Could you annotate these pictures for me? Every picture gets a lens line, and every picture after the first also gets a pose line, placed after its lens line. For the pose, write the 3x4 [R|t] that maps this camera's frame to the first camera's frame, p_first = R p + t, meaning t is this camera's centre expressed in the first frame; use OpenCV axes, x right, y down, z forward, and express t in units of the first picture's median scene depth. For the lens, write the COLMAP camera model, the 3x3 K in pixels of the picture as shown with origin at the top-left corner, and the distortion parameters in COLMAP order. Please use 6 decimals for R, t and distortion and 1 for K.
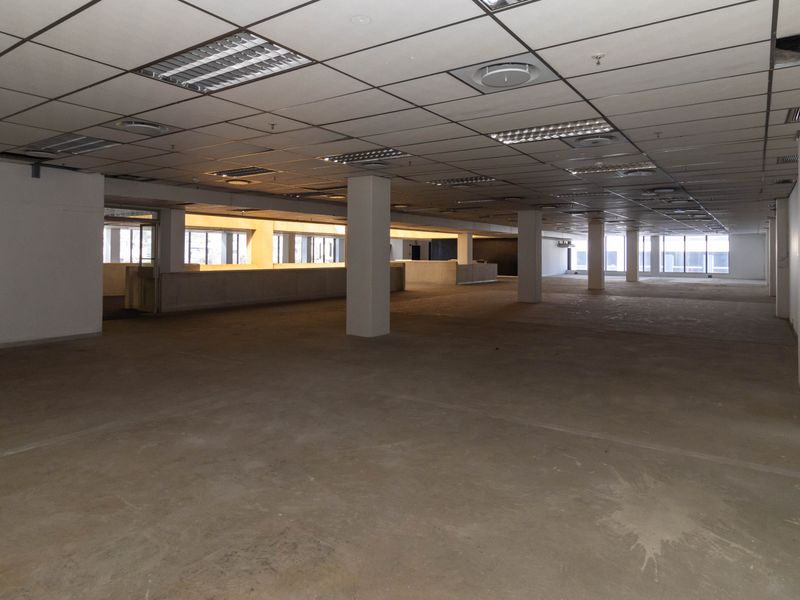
lens RADIAL K [[502.2, 0, 406.8], [0, 502.2, 298.0], [0, 0, 1]] dist [-0.003257, 0.001648]
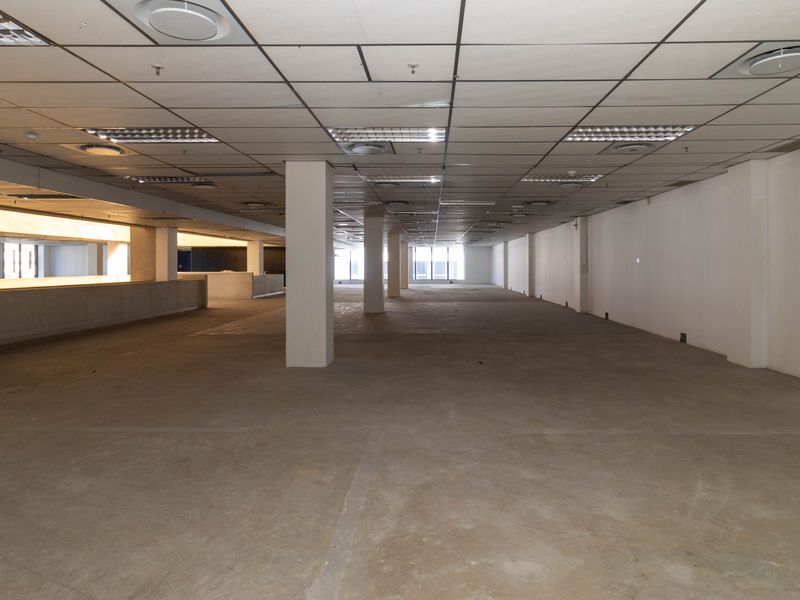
lens RADIAL K [[502.2, 0, 419.3], [0, 502.2, 313.4], [0, 0, 1]] dist [-0.003257, 0.001648]
pose [[0.831503, -0.058916, 0.552388, -0.118271], [0.053782, 0.998227, 0.025510, -0.005632], [-0.552911, 0.008497, 0.833197, 0.080258]]
